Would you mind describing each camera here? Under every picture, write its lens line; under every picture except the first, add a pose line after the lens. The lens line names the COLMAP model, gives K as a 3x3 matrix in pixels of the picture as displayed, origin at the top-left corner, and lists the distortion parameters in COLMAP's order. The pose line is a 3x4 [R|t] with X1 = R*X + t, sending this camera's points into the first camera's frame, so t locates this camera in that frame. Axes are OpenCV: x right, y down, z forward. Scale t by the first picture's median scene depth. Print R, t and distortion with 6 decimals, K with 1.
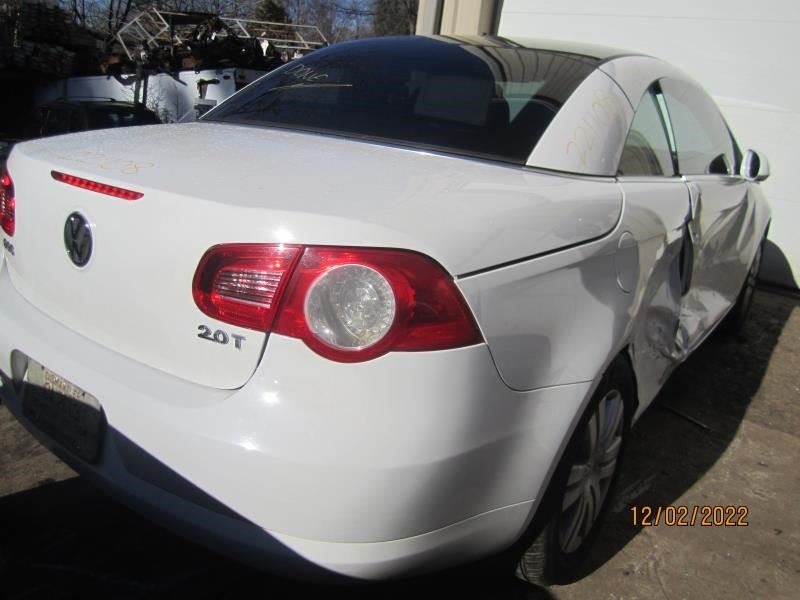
lens RADIAL K [[650.3, 0, 400.0], [0, 650.3, 300.0], [0, 0, 1]] dist [-0.069368, 0.016150]
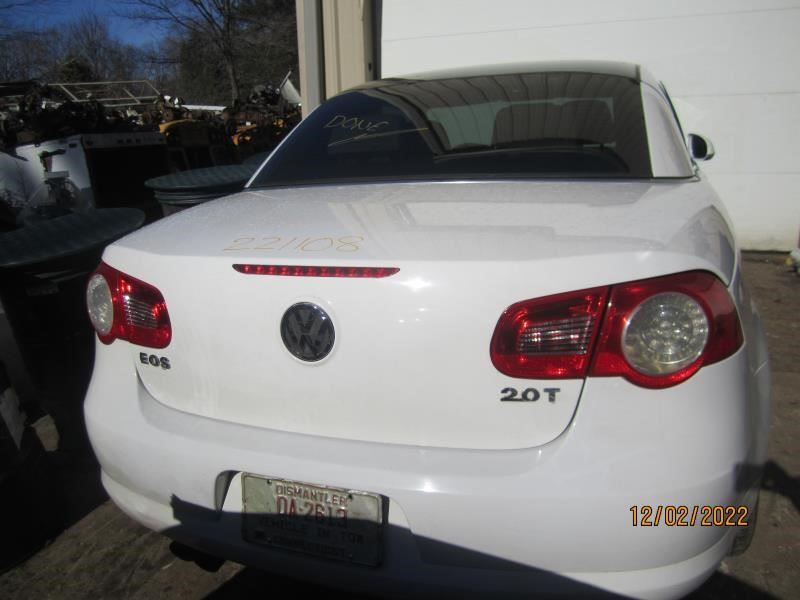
lens RADIAL K [[650.3, 0, 400.0], [0, 650.3, 300.0], [0, 0, 1]] dist [-0.069368, 0.016150]
pose [[0.953492, -0.203499, 0.222354, -0.257377], [0.212202, 0.977100, -0.015714, -0.043174], [-0.214064, 0.062167, 0.974839, 0.030281]]
